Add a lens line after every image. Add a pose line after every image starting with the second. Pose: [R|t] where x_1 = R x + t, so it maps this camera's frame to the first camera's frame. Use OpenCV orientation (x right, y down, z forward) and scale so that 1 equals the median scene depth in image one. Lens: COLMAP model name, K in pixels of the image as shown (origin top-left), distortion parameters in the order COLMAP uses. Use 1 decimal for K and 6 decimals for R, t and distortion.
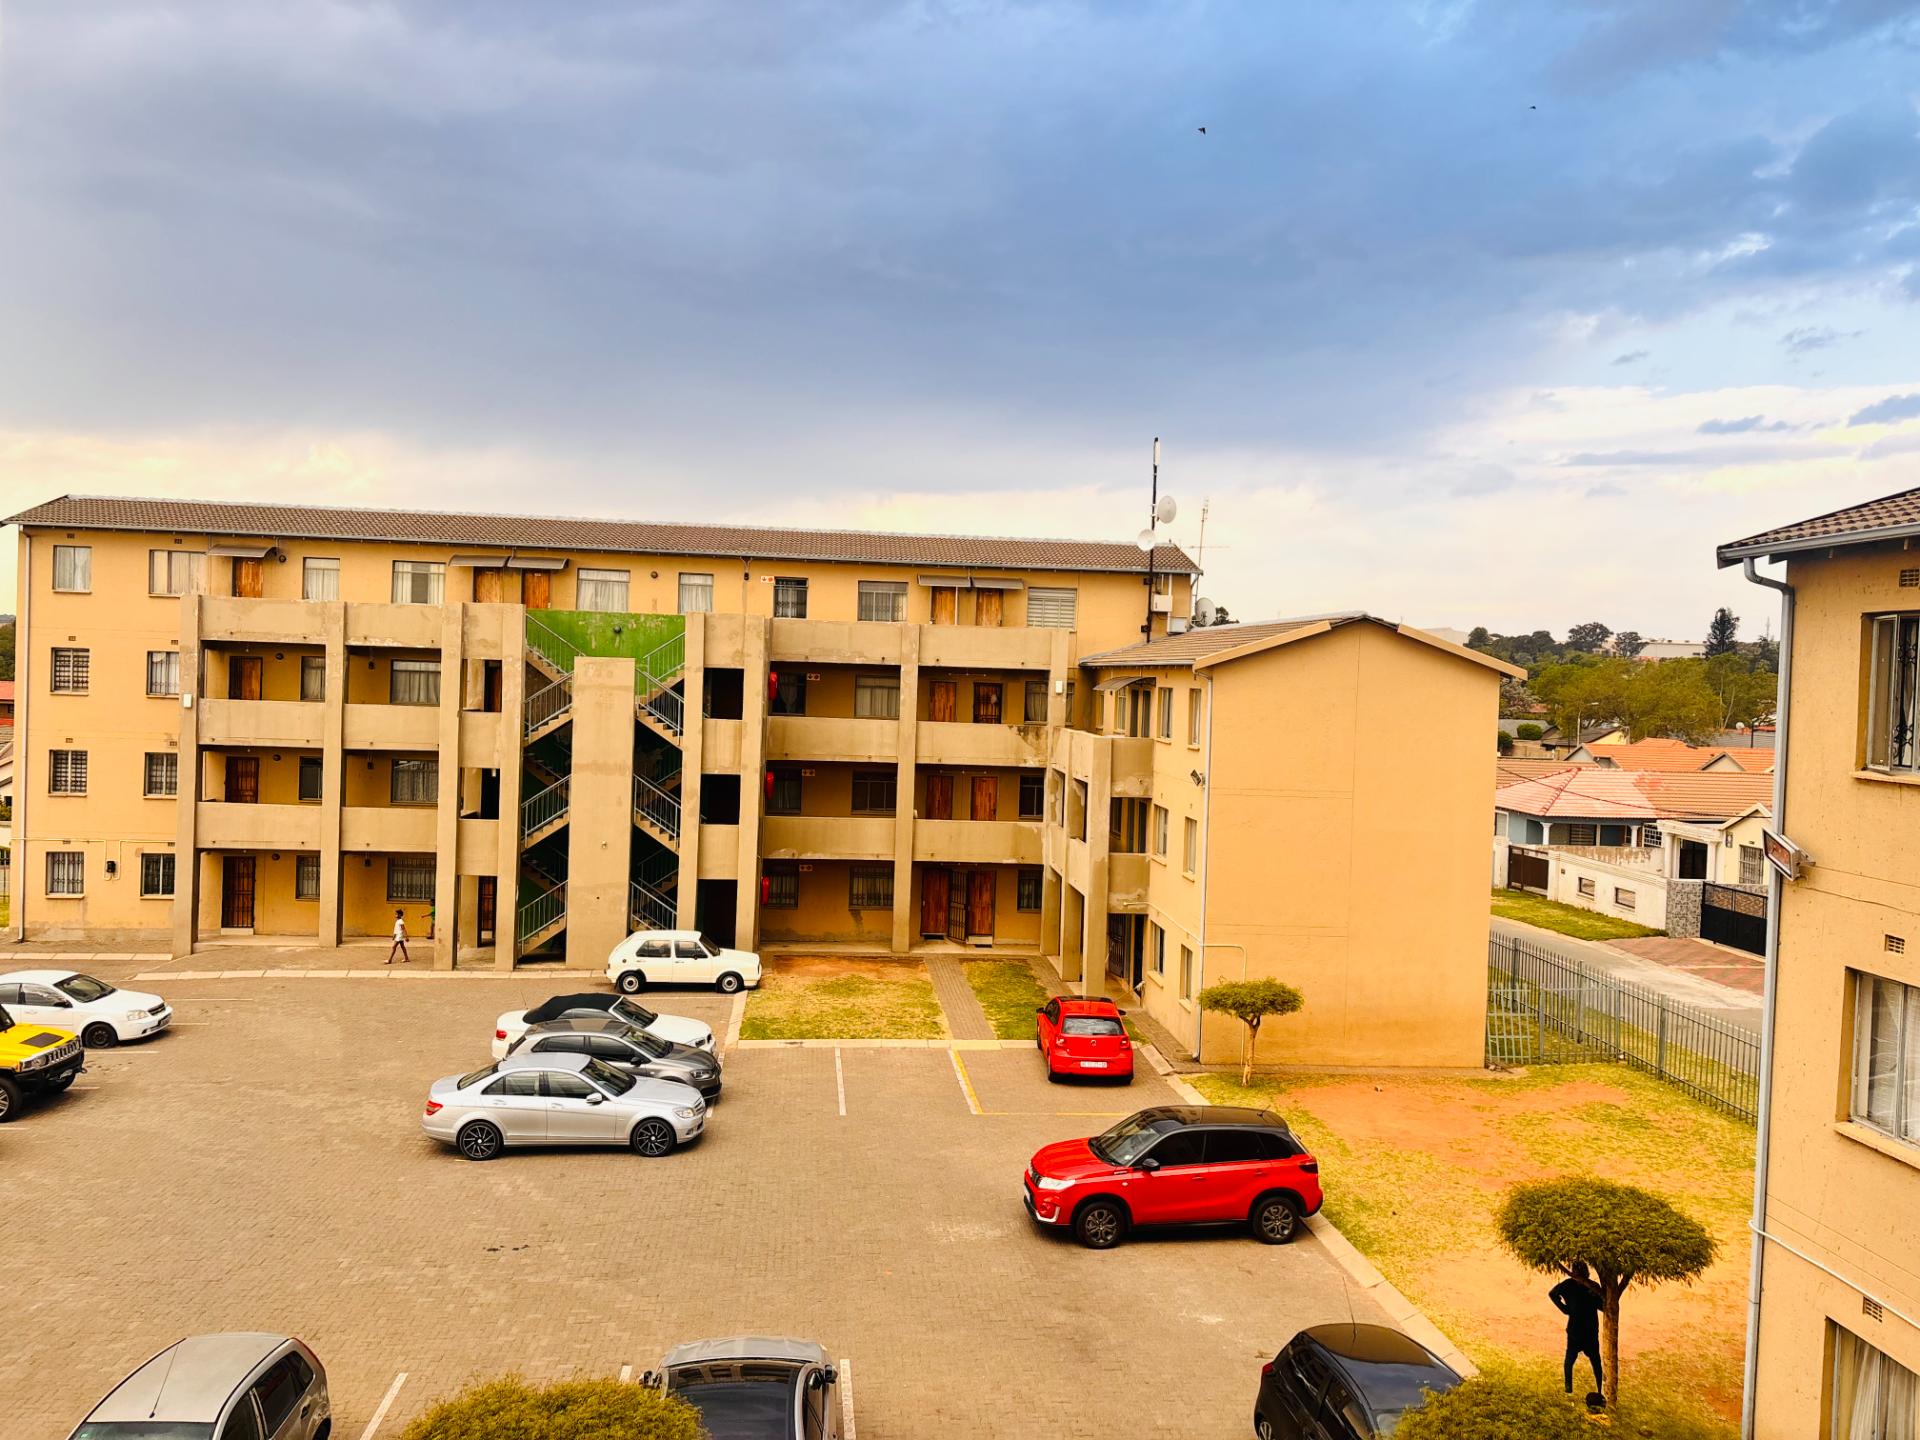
lens RADIAL K [[1456.0, 0, 751.2], [0, 1456.0, 718.0], [0, 0, 1]] dist [0.220148, -0.276202]
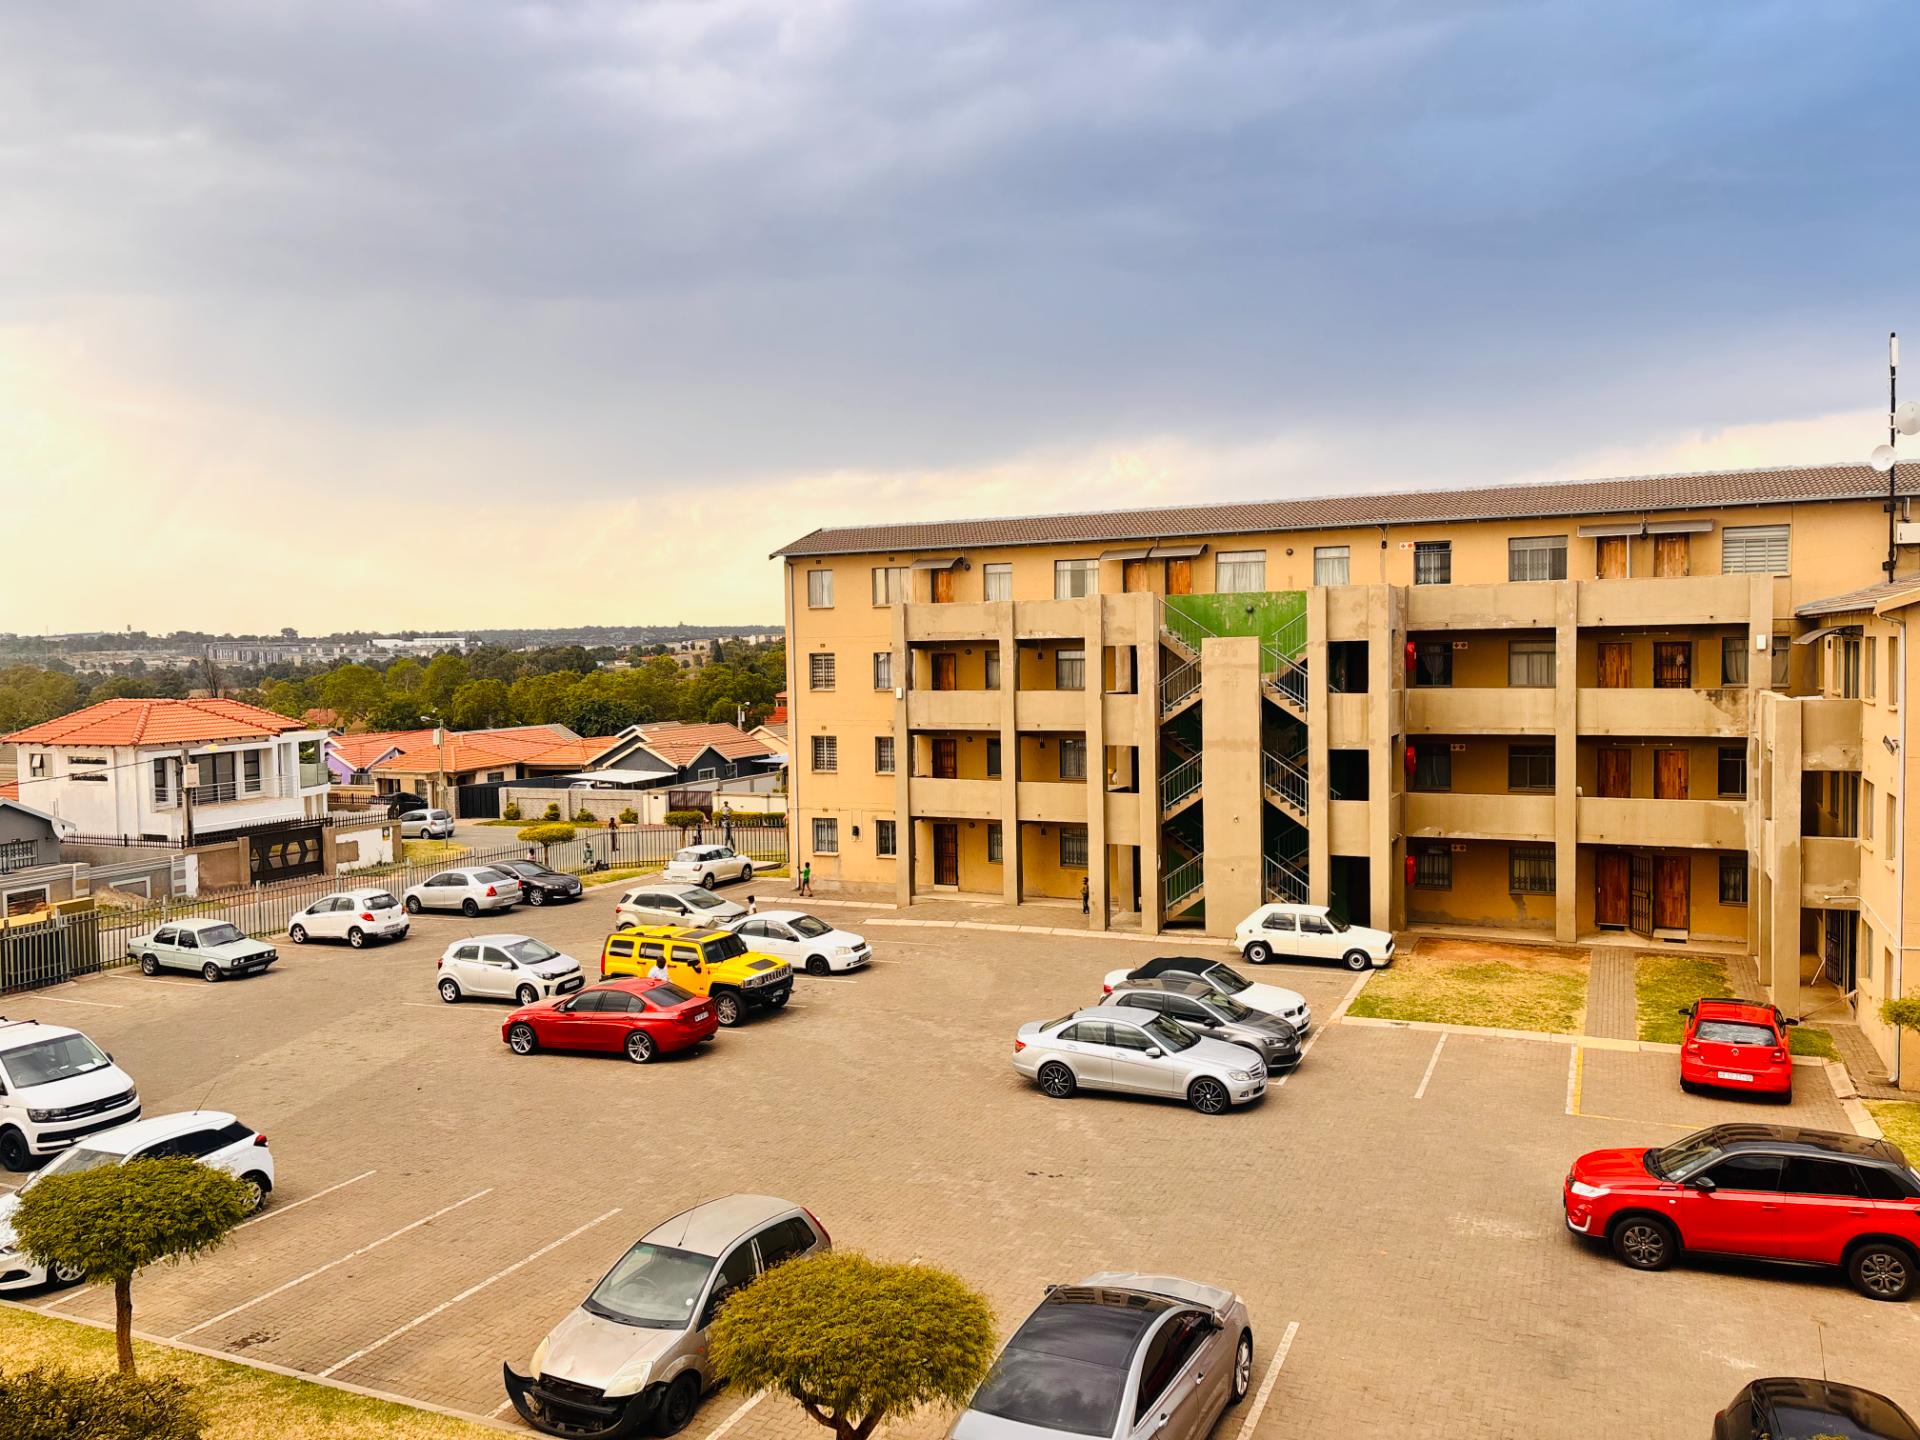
lens RADIAL K [[1429.8, 0, 960.0], [0, 1429.8, 720.0], [0, 0, 1]] dist [0.185962, -0.001589]
pose [[0.885881, -0.023690, -0.463307, 0.199357], [0.028804, 0.999577, 0.003965, 0.007294], [0.463017, -0.016858, 0.886189, 0.010435]]
